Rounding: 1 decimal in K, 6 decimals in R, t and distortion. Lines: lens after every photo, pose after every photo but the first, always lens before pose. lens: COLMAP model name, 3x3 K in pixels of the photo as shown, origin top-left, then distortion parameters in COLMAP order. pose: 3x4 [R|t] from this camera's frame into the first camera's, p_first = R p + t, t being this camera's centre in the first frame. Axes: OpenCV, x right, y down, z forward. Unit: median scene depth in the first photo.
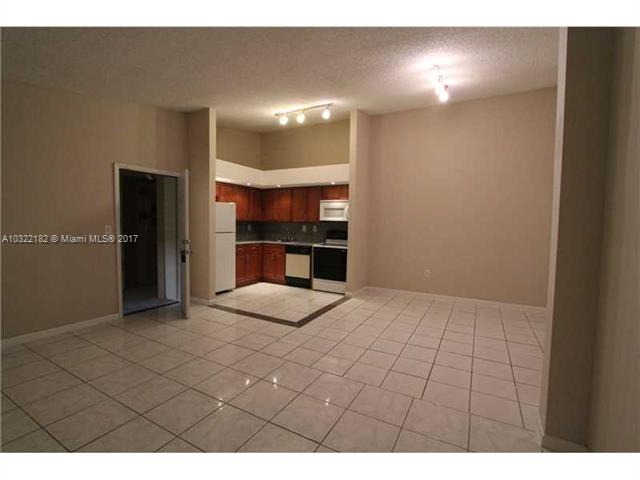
lens RADIAL K [[293.2, 0, 318.3], [0, 293.2, 240.4], [0, 0, 1]] dist [-0.004427, -0.000117]
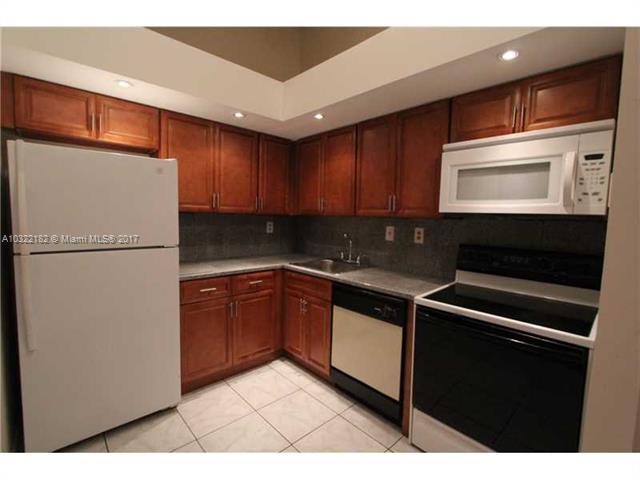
lens RADIAL K [[293.2, 0, 320.6], [0, 293.2, 237.8], [0, 0, 1]] dist [-0.004427, -0.000117]
pose [[0.952584, 0.029330, -0.302859, -0.019382], [-0.026753, 0.999562, 0.012653, -0.040883], [0.303097, -0.003951, 0.952951, 0.657807]]
